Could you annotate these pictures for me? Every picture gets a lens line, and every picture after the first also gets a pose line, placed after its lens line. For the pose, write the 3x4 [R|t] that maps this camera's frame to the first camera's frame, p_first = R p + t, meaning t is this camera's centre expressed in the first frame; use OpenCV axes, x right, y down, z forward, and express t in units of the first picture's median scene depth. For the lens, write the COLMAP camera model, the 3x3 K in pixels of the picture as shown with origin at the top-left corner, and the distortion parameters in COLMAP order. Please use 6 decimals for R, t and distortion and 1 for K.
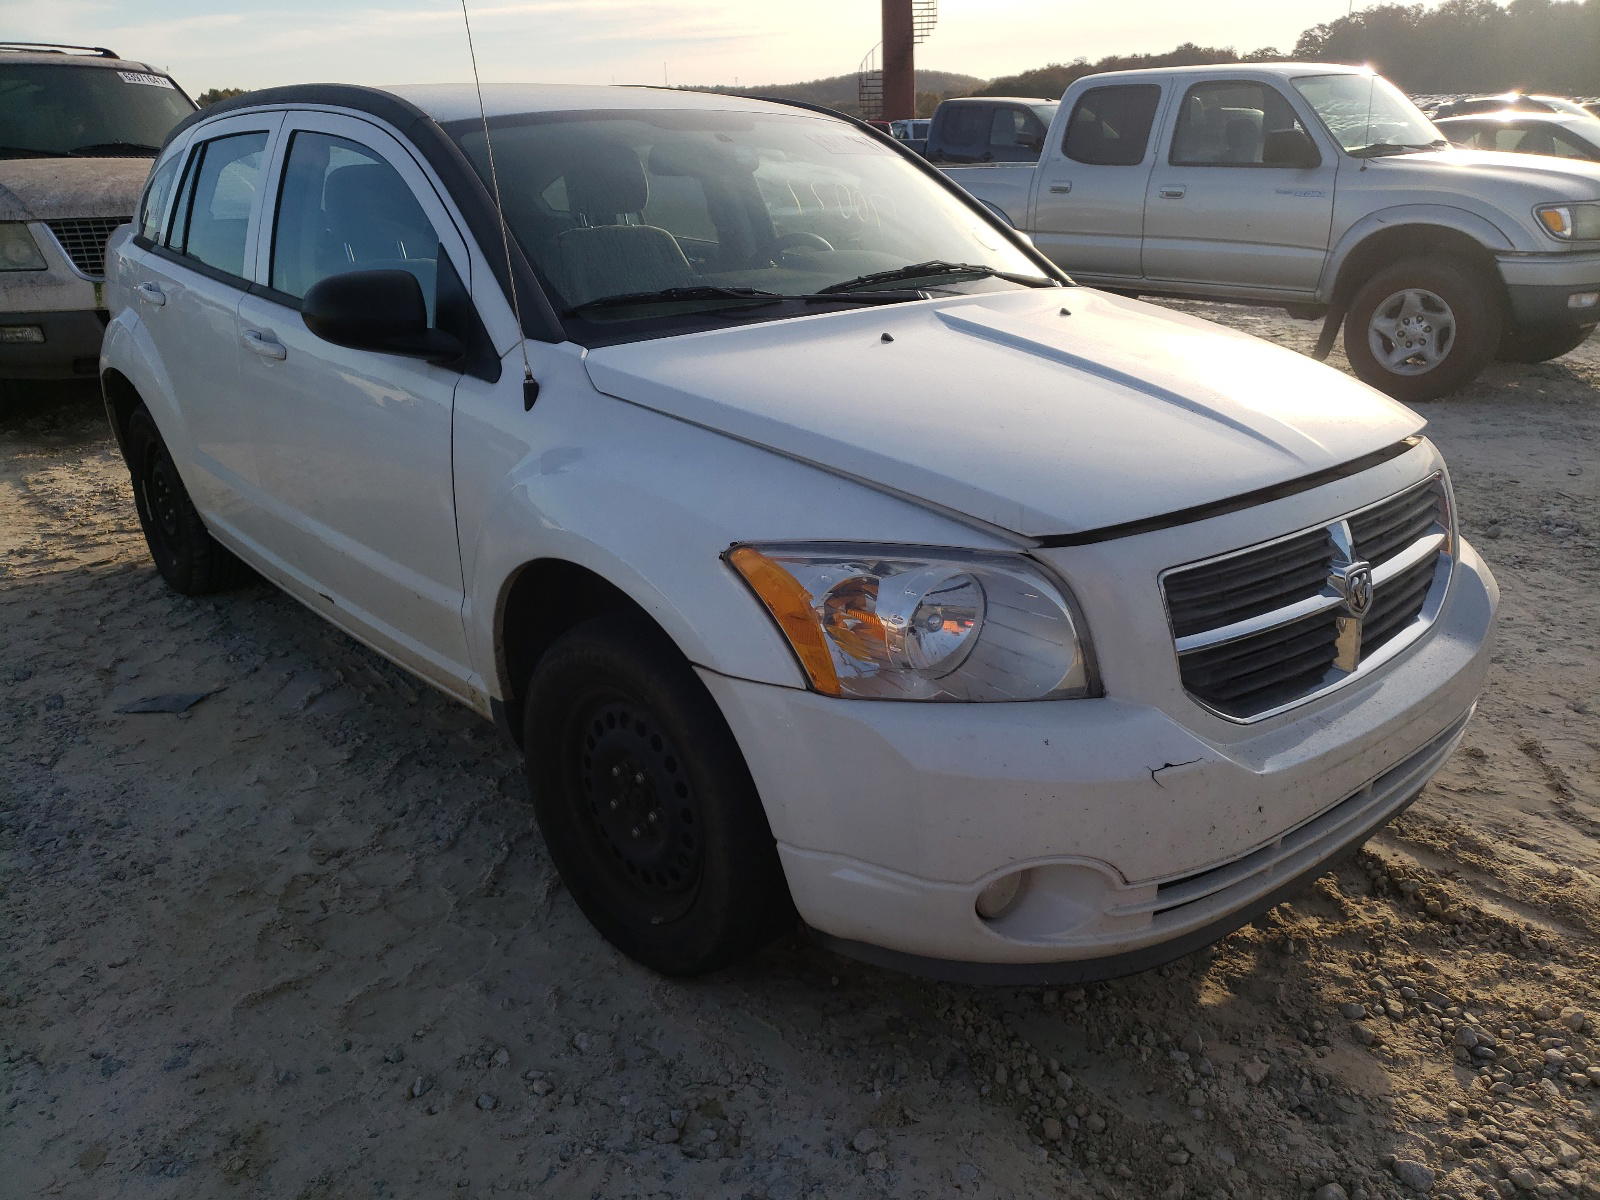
lens RADIAL K [[1232.4, 0, 800.0], [0, 1232.4, 600.0], [0, 0, 1]] dist [0.004258, 0.004824]
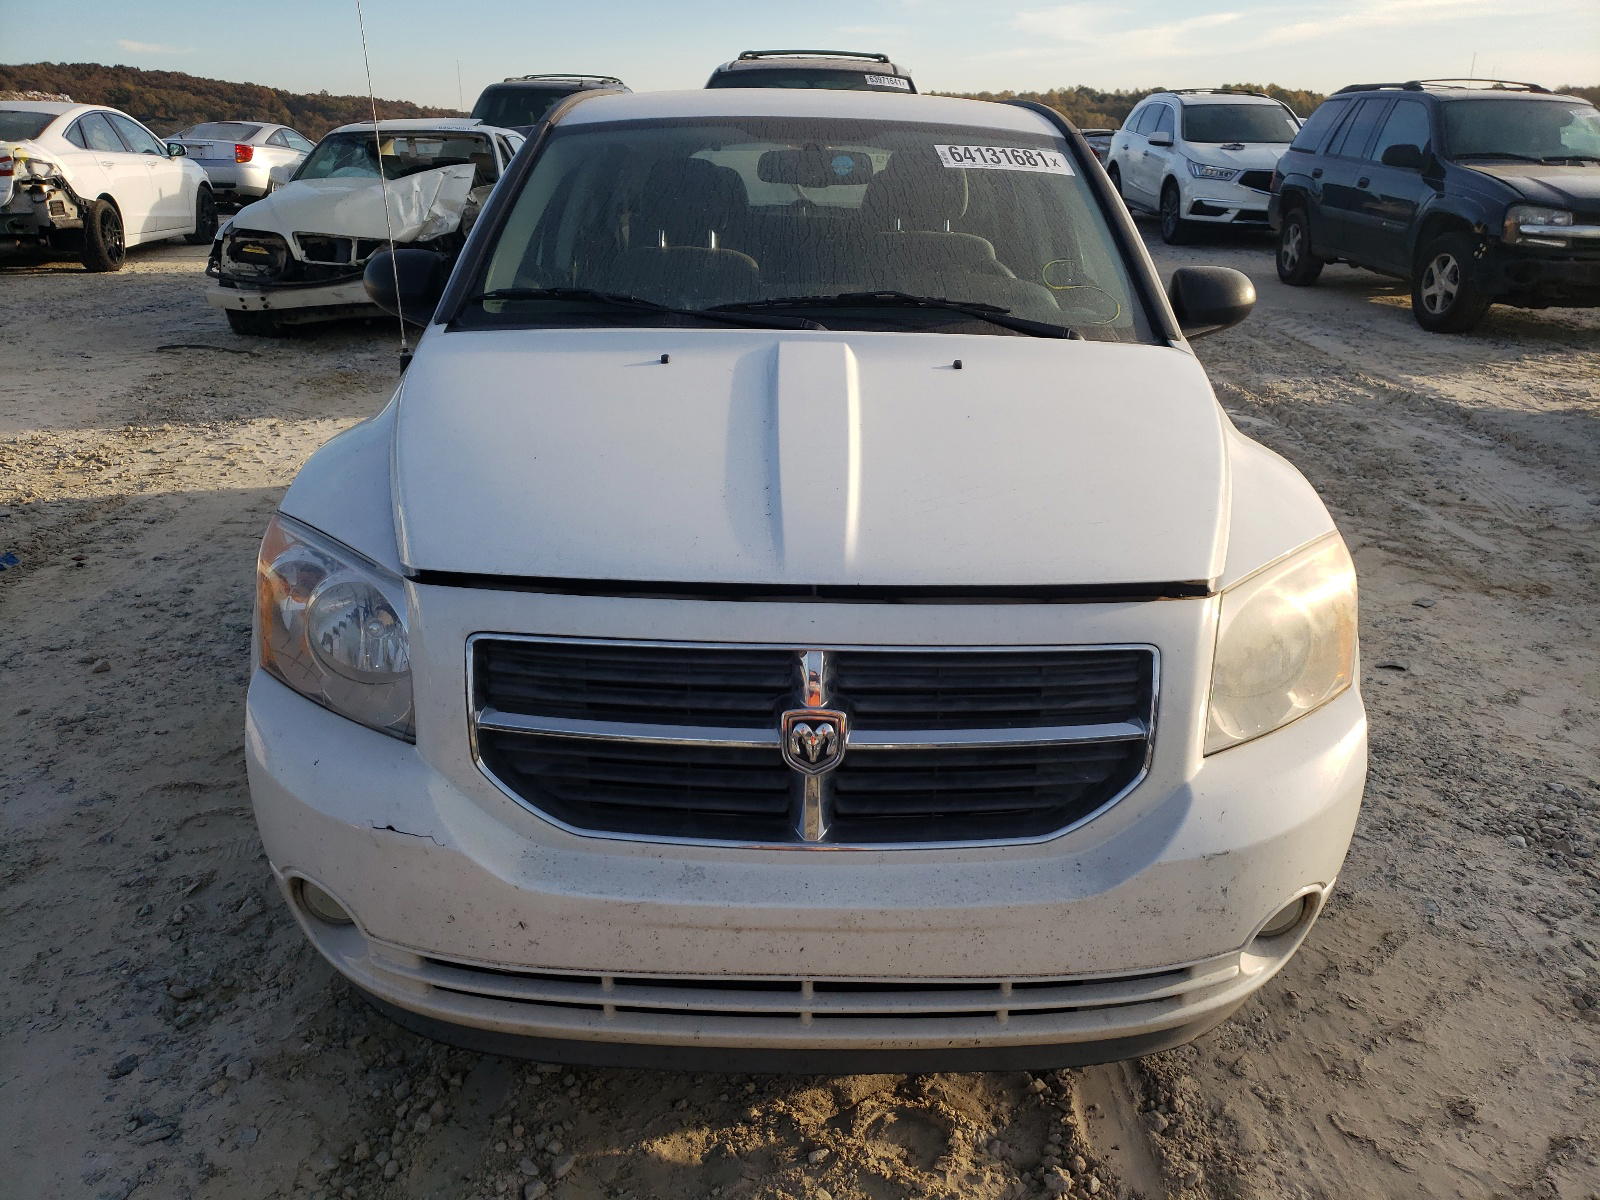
lens RADIAL K [[1216.5, 0, 800.0], [0, 1216.5, 600.0], [0, 0, 1]] dist [0.001855, 0.001635]
pose [[0.769958, 0.252711, -0.585920, 0.746474], [-0.248883, 0.964444, 0.088913, -0.139331], [0.587557, 0.077366, 0.805476, 0.304664]]
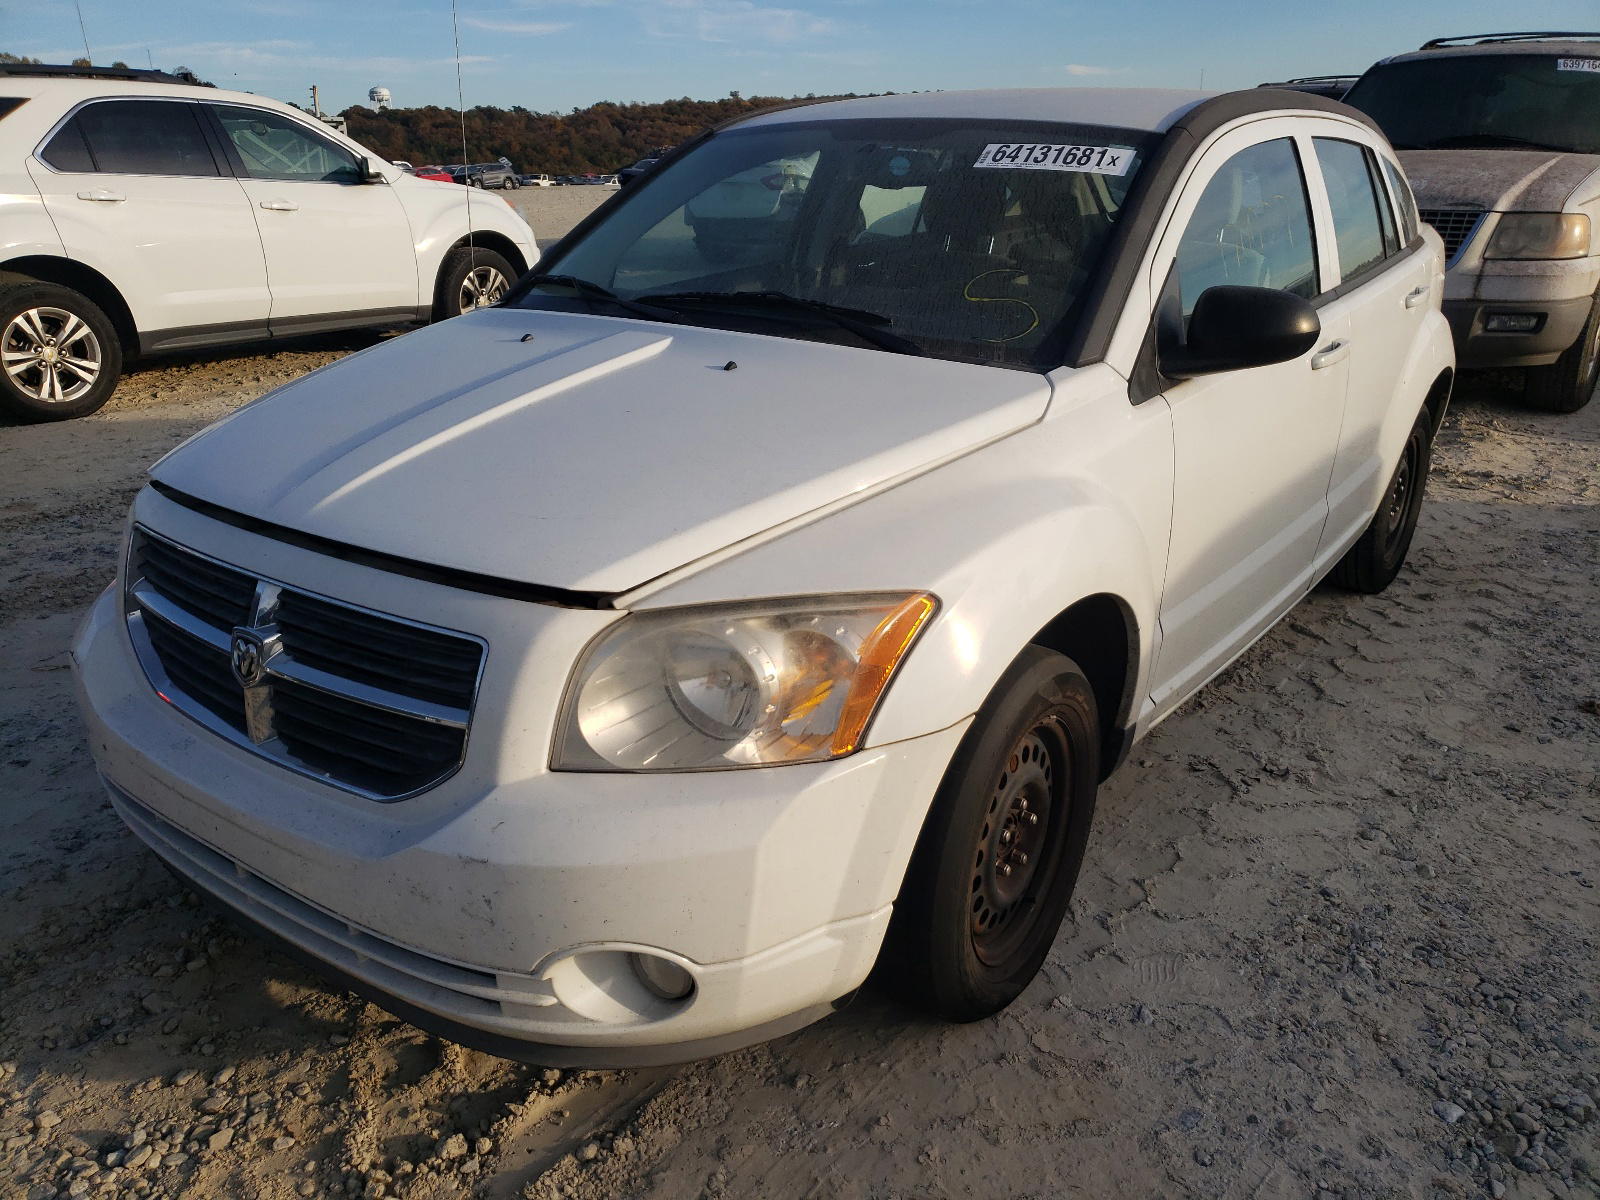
lens RADIAL K [[1216.5, 0, 800.0], [0, 1216.5, 600.0], [0, 0, 1]] dist [0.001855, 0.001635]
pose [[0.259366, 0.358116, -0.896929, 1.149507], [-0.341608, 0.902691, 0.261634, -0.360154], [0.903346, 0.238539, 0.356463, 0.878164]]
